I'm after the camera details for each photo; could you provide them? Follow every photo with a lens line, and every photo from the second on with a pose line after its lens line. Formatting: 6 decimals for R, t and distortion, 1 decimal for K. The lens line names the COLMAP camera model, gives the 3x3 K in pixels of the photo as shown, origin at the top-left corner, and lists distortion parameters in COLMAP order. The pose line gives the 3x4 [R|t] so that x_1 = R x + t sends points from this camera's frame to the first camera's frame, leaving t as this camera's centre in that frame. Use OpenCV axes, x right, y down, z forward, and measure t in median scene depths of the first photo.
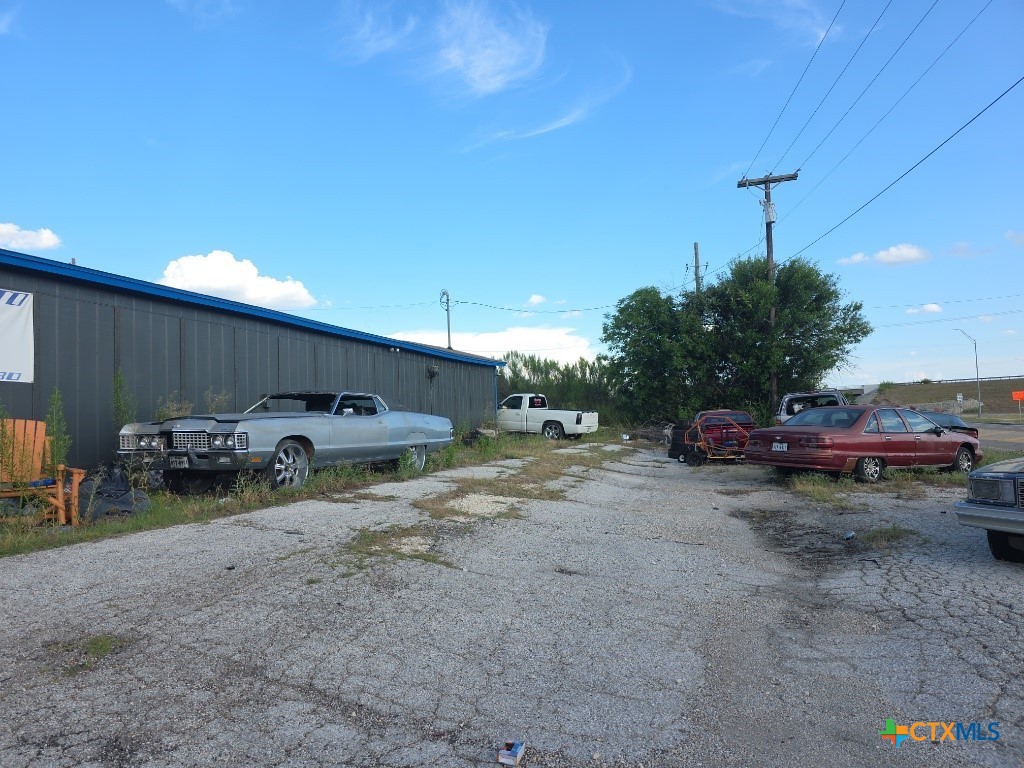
lens RADIAL K [[684.8, 0, 502.3], [0, 684.8, 388.5], [0, 0, 1]] dist [0.084285, -0.079111]
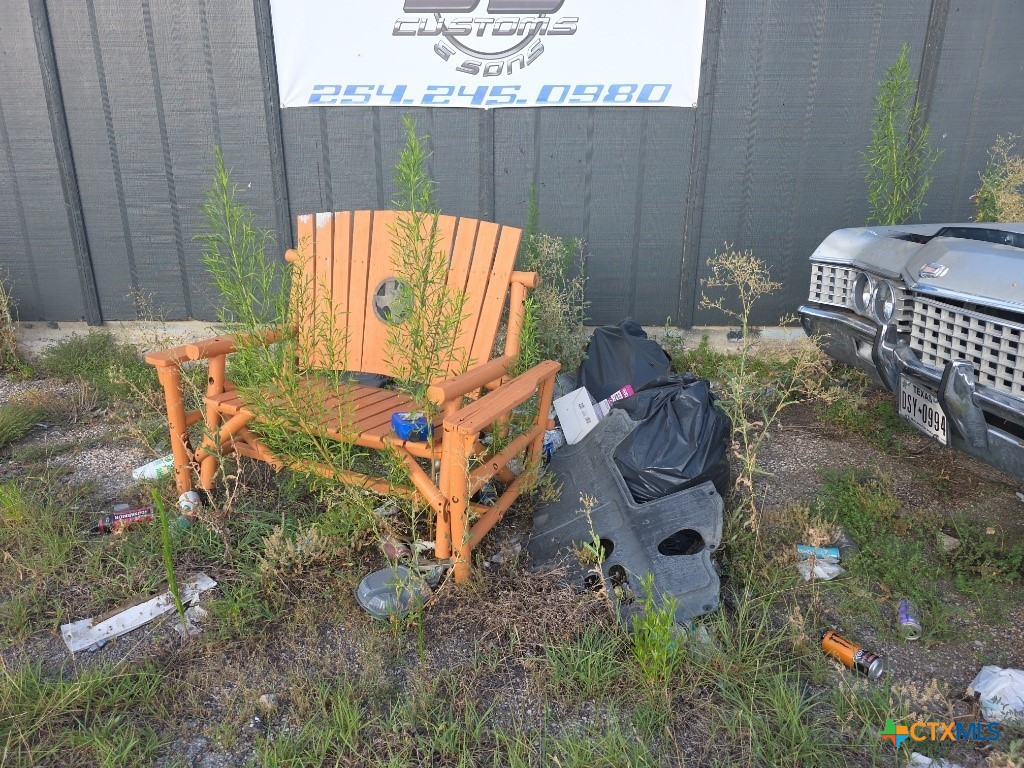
lens RADIAL K [[684.8, 0, 502.3], [0, 684.8, 388.5], [0, 0, 1]] dist [0.084285, -0.079111]
pose [[0.336572, 0.317969, -0.886349, -0.159259], [0.026010, 0.937766, 0.346291, 0.001842], [0.941298, -0.139606, 0.307356, 0.427374]]
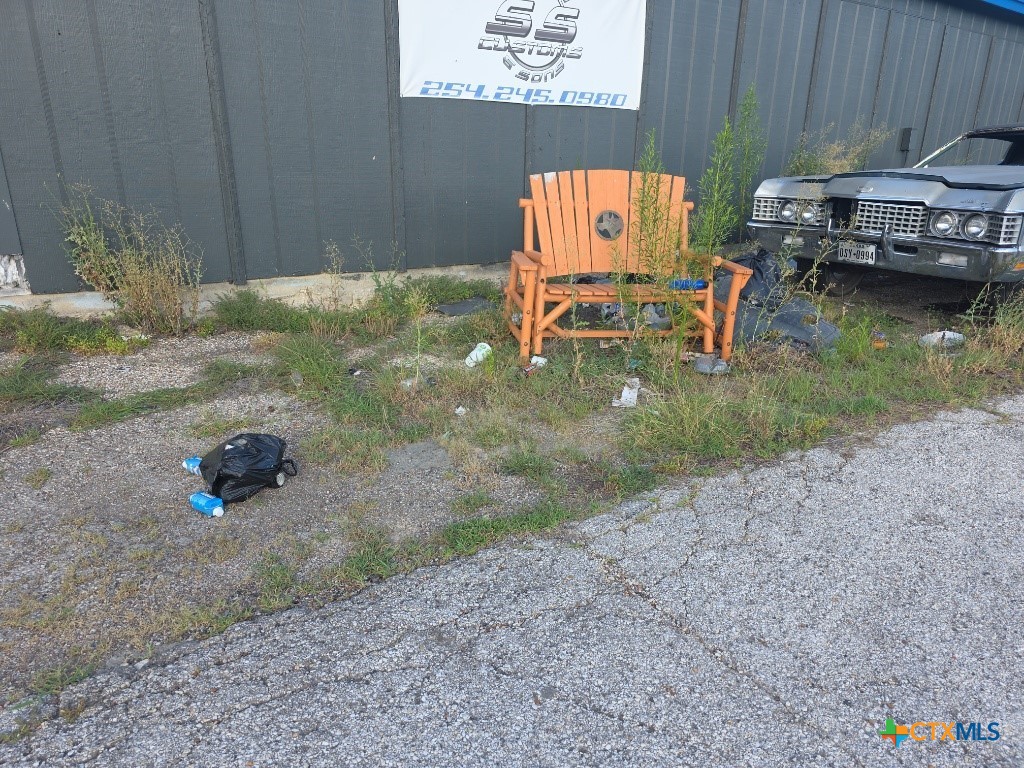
lens RADIAL K [[684.8, 0, 502.3], [0, 684.8, 388.5], [0, 0, 1]] dist [0.084285, -0.079111]
pose [[0.795708, 0.225851, -0.561997, -0.192102], [-0.009400, 0.932369, 0.361385, 0.001021], [0.605608, -0.282274, 0.744017, 0.190567]]
